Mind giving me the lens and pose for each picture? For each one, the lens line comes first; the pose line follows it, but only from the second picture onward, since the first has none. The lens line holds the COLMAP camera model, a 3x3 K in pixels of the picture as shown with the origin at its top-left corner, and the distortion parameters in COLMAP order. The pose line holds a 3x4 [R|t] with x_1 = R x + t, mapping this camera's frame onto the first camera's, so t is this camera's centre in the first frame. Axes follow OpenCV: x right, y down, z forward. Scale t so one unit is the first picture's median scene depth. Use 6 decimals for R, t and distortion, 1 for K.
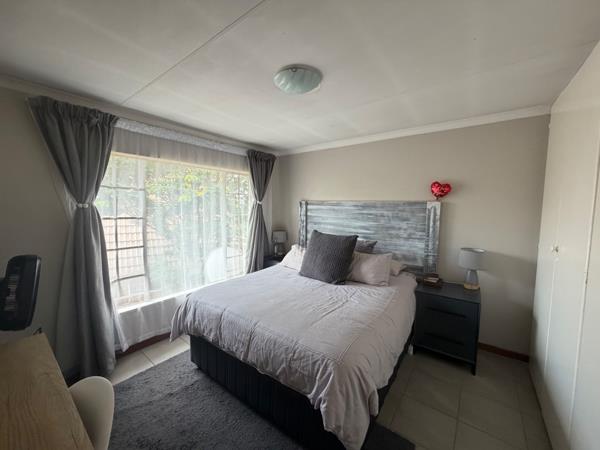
lens RADIAL K [[238.0, 0, 300.9], [0, 238.0, 223.8], [0, 0, 1]] dist [-0.000472, 0.000042]
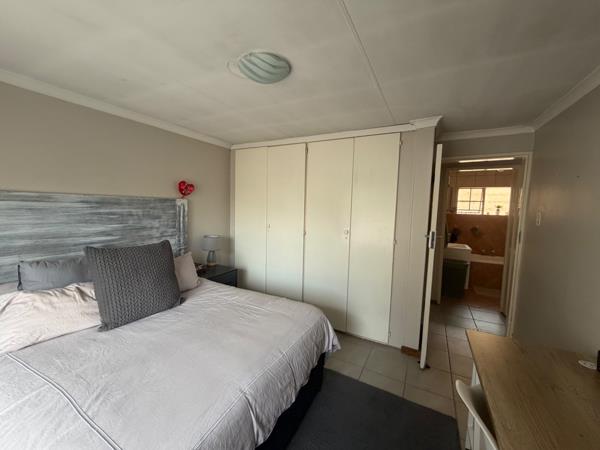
lens RADIAL K [[238.0, 0, 298.7], [0, 238.0, 224.1], [0, 0, 1]] dist [-0.000472, 0.000042]
pose [[-0.135578, -0.094508, 0.986249, -0.546940], [0.048000, 0.993645, 0.101816, -0.059369], [-0.989603, 0.061144, -0.130180, 0.572647]]
